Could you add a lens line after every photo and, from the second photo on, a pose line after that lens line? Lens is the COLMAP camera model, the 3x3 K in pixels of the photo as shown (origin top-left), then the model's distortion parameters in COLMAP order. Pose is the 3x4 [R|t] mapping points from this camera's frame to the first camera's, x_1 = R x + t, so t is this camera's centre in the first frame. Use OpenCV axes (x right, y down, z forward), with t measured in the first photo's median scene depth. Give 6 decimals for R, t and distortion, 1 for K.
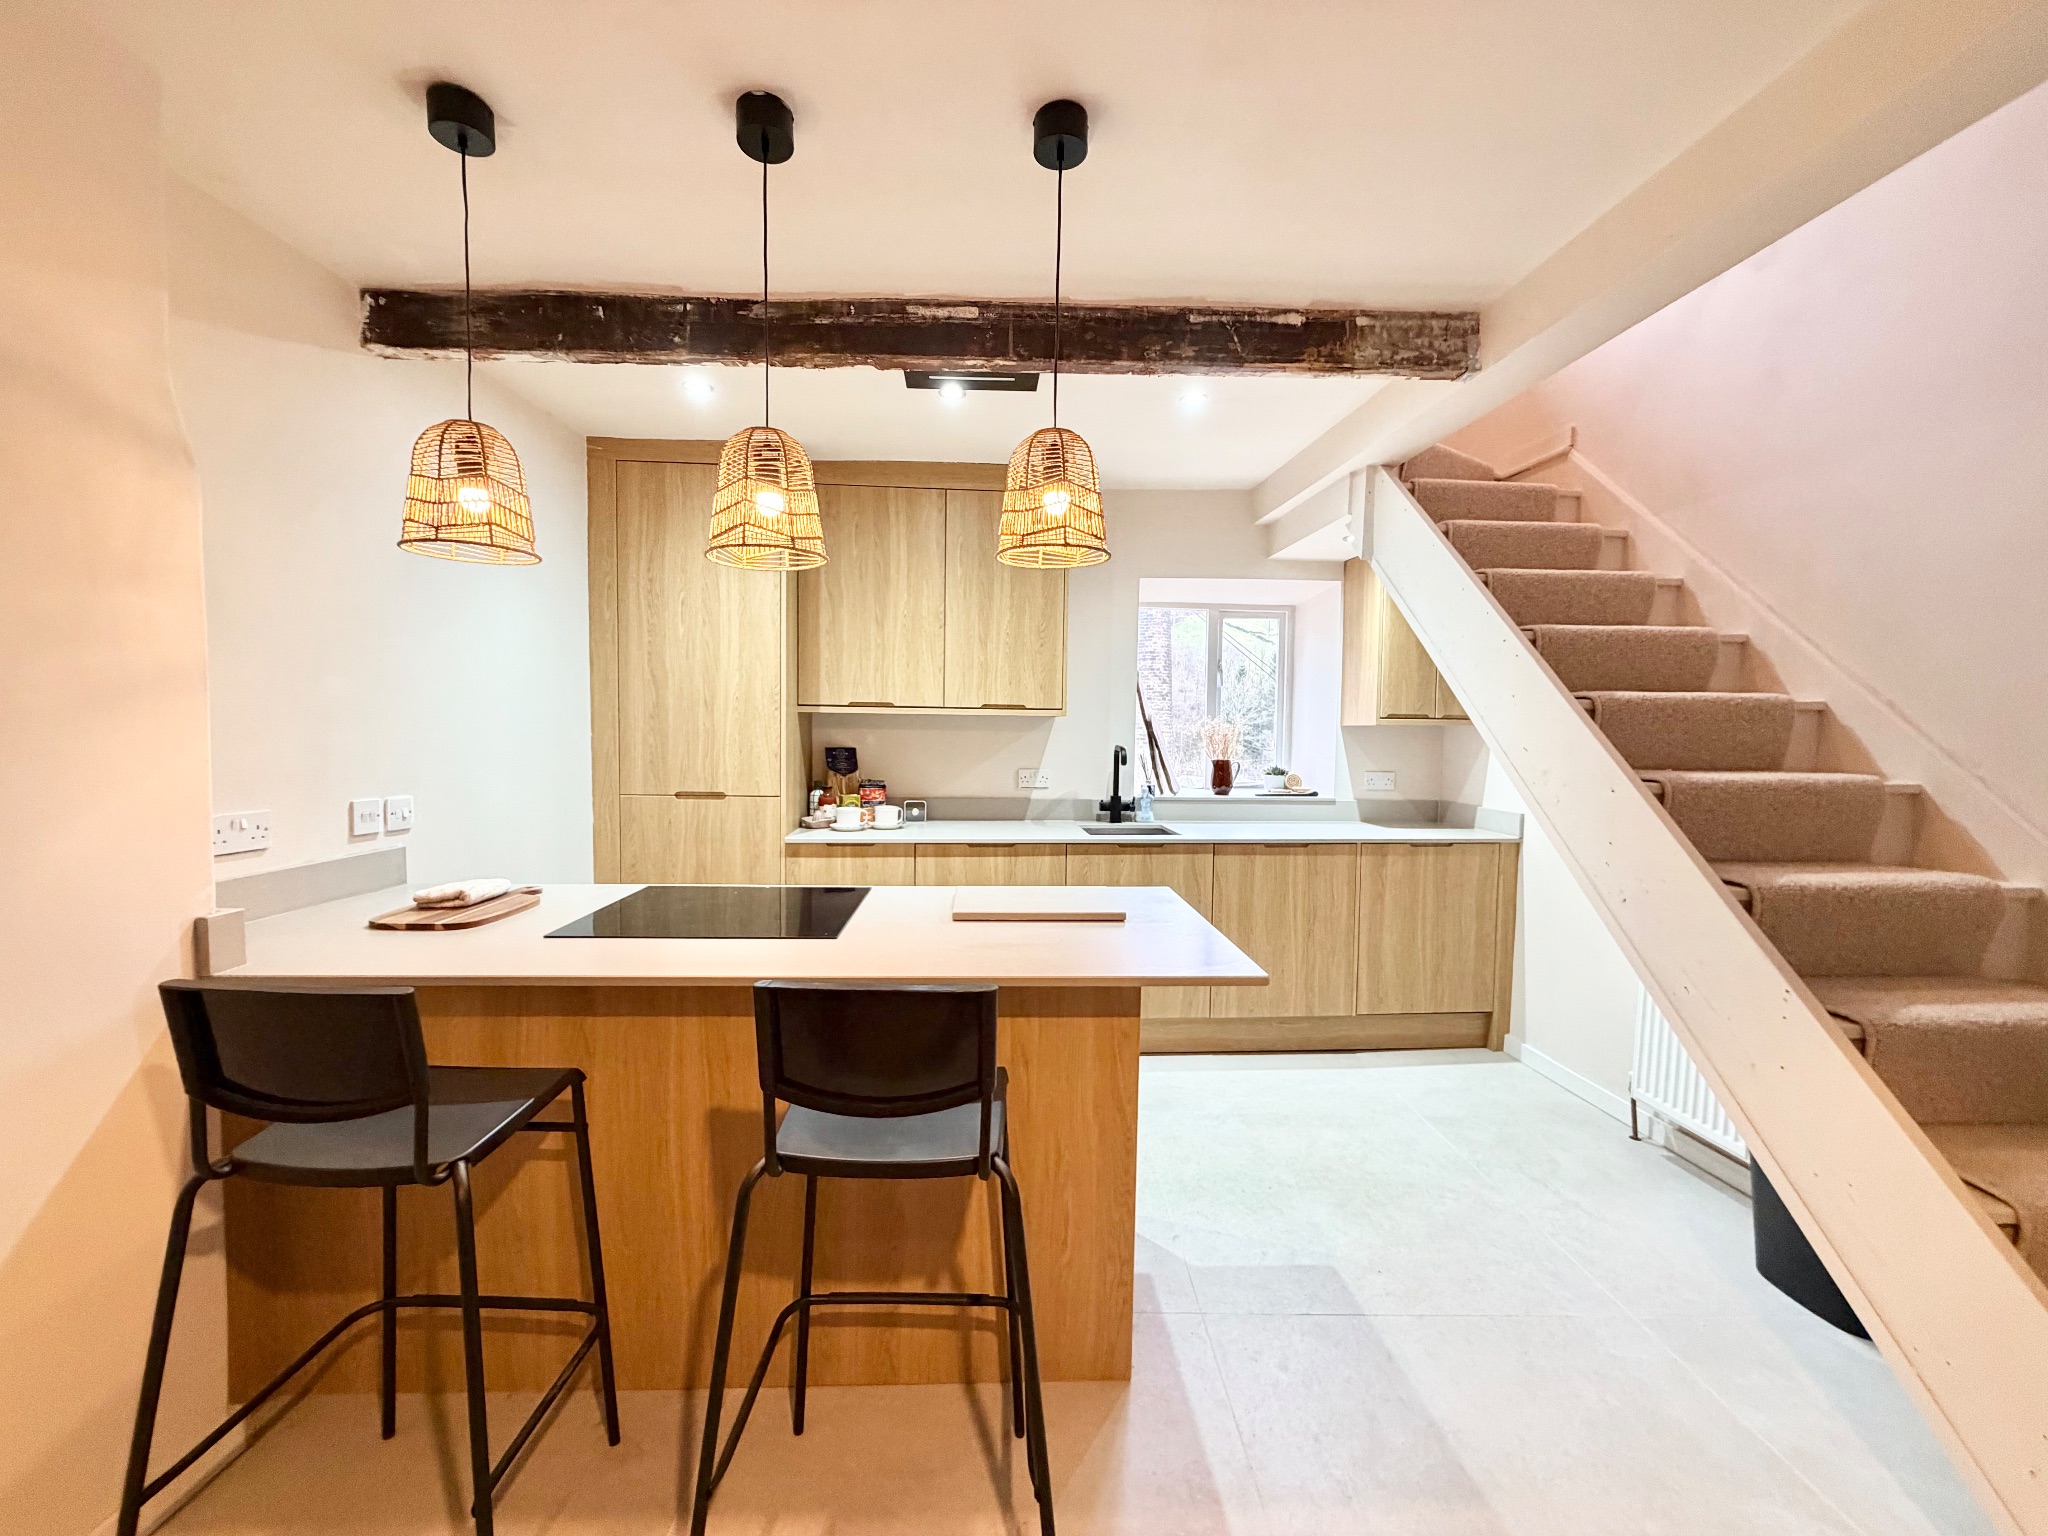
lens RADIAL K [[811.8, 0, 1018.6], [0, 811.8, 767.6], [0, 0, 1]] dist [-0.000079, -0.000072]
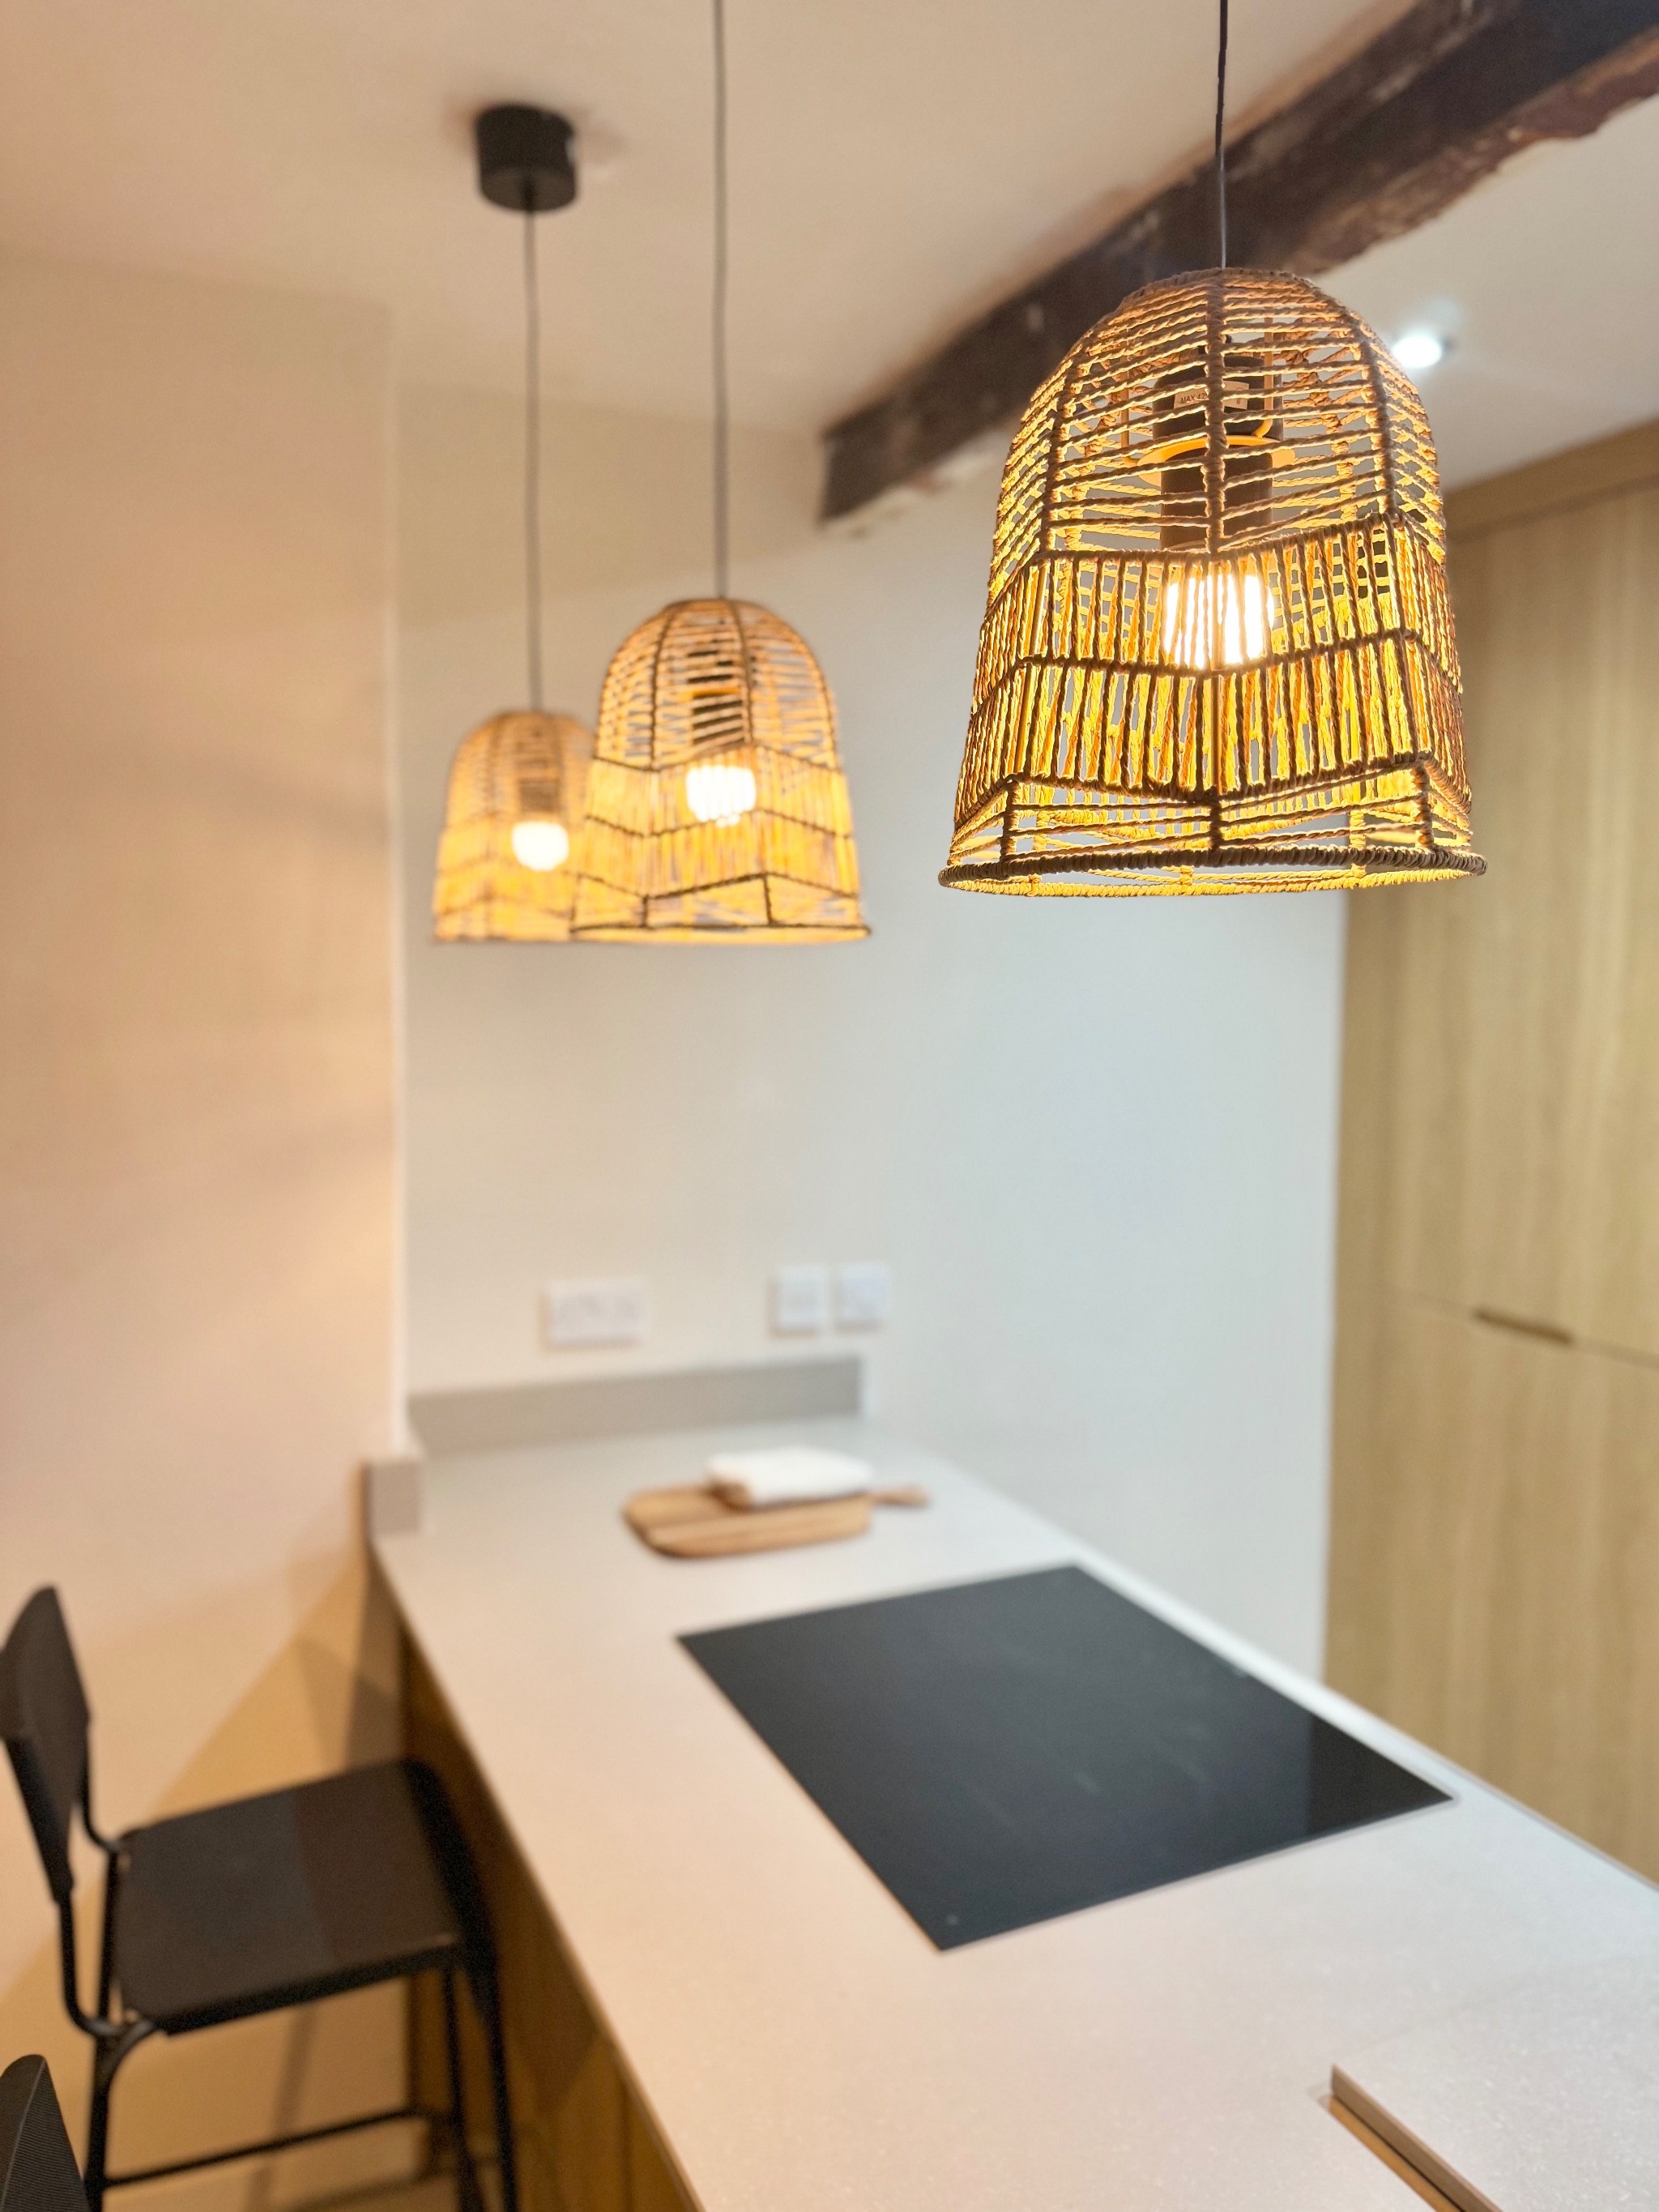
lens RADIAL K [[1555.6, 0, 825.6], [0, 1555.6, 1076.1], [0, 0, 1]] dist [0.034385, -0.042190]
pose [[0.381138, 0.058638, -0.922657, 0.192931], [-0.053367, 0.997718, 0.041363, -0.106606], [0.922977, 0.033475, 0.383397, 0.372008]]
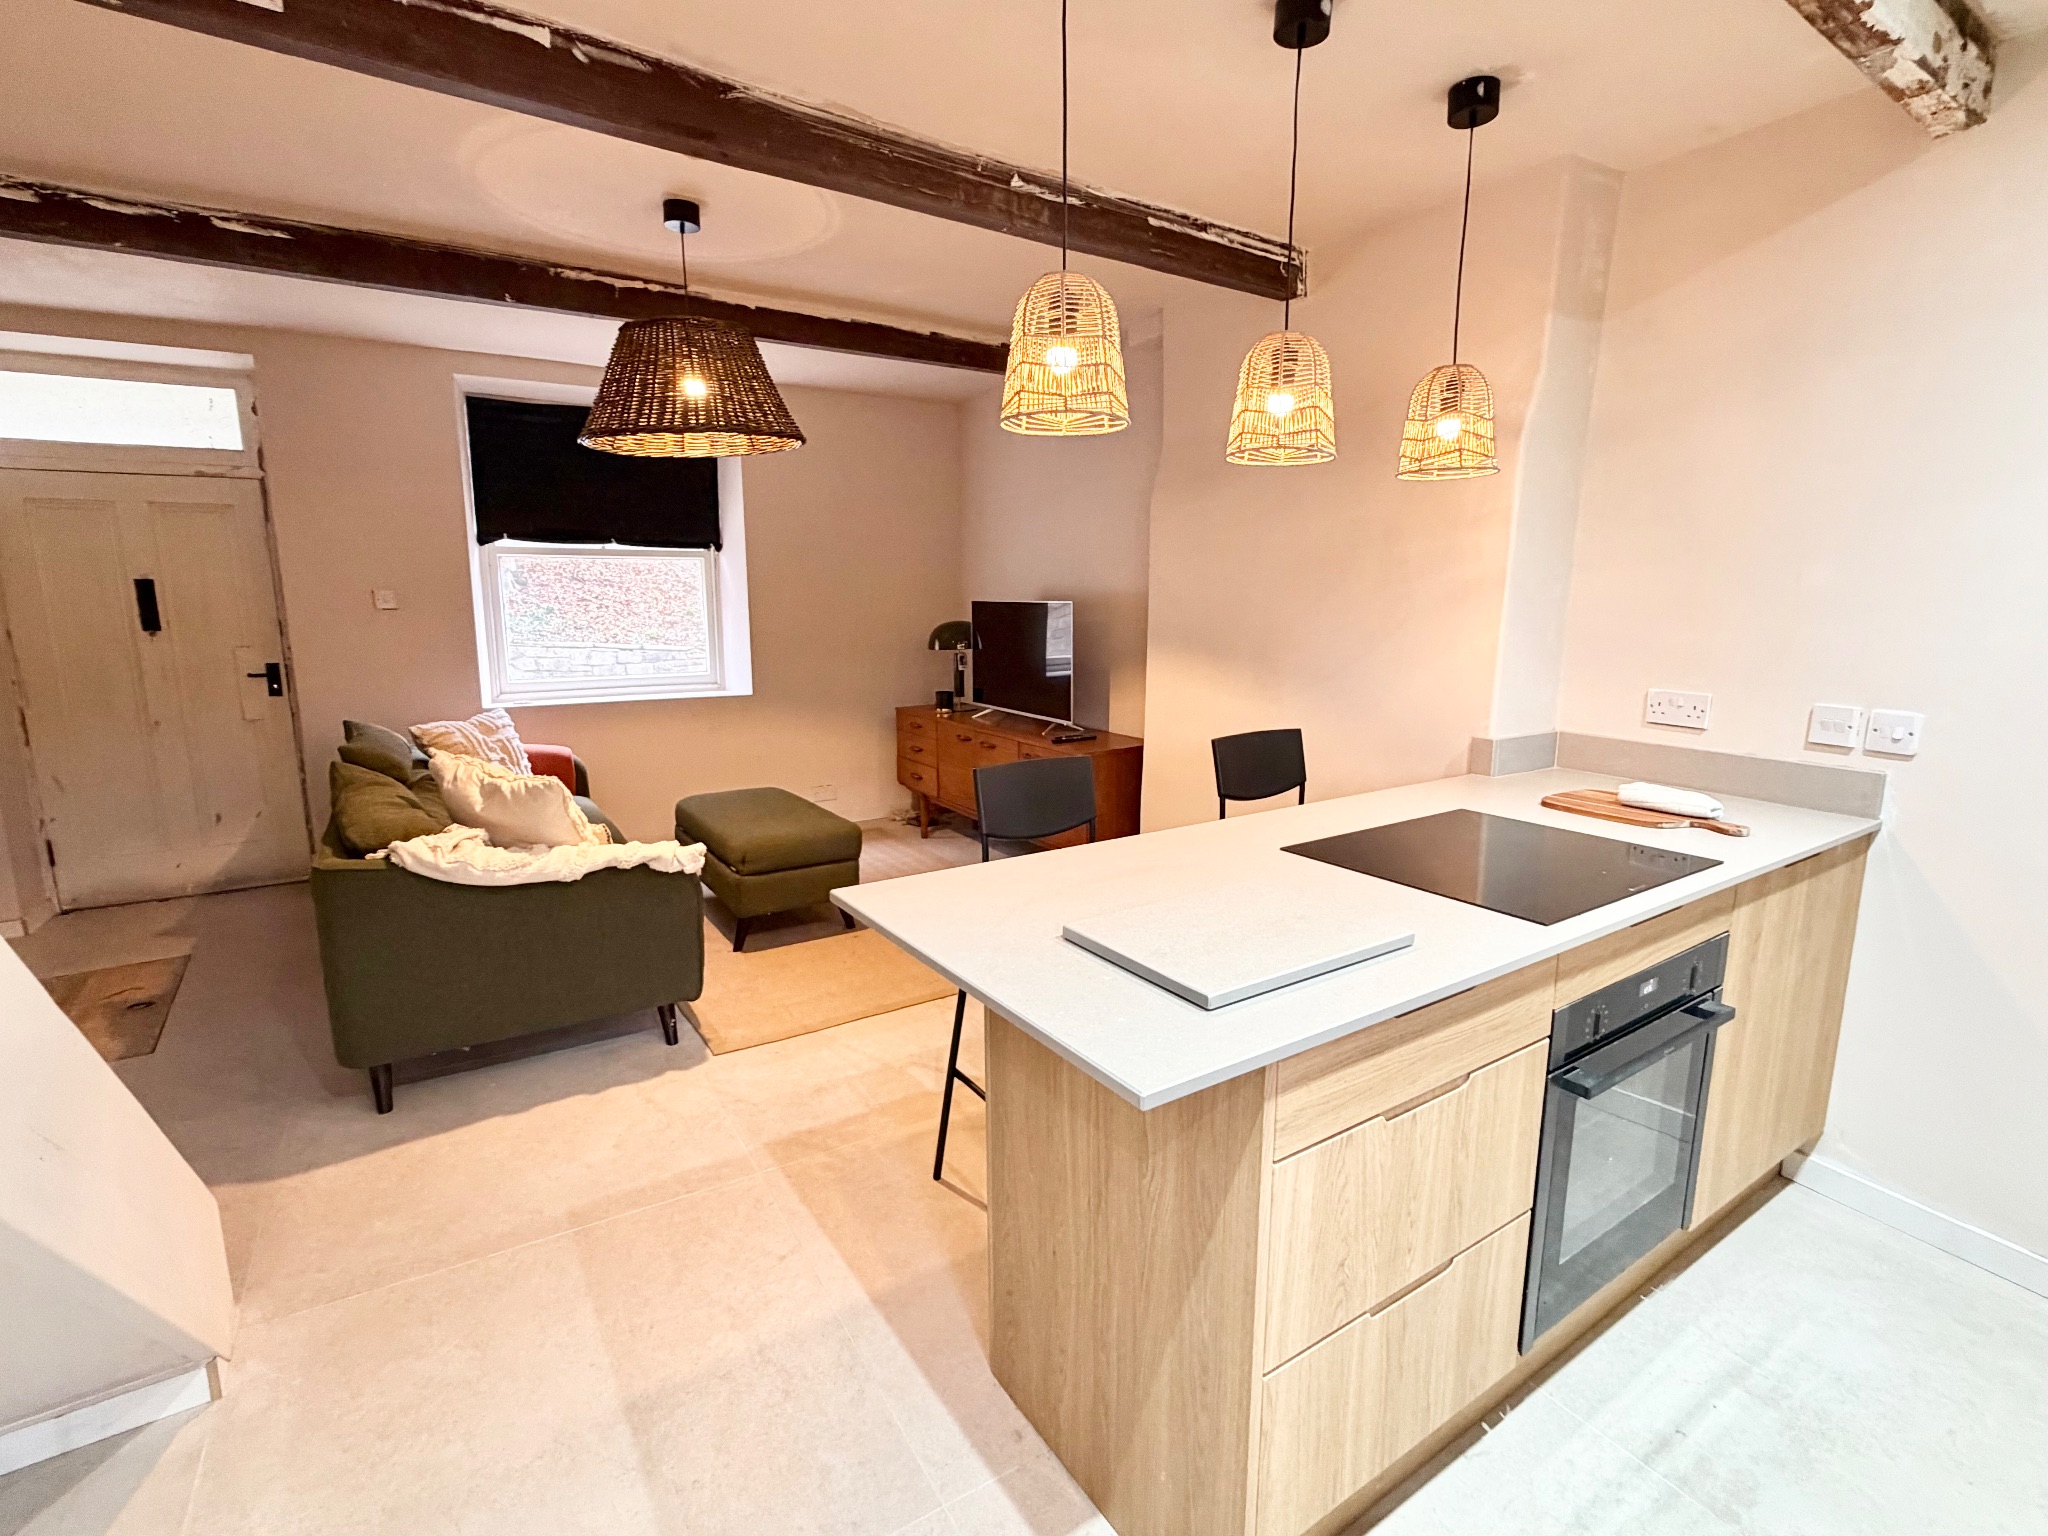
lens RADIAL K [[970.2, 0, 1022.4], [0, 970.2, 767.3], [0, 0, 1]] dist [0.001238, -0.001236]
pose [[-0.854881, 0.086026, -0.511642, 0.328302], [-0.035330, 0.974216, 0.222834, -0.068727], [0.517619, 0.208573, -0.829800, 0.939543]]
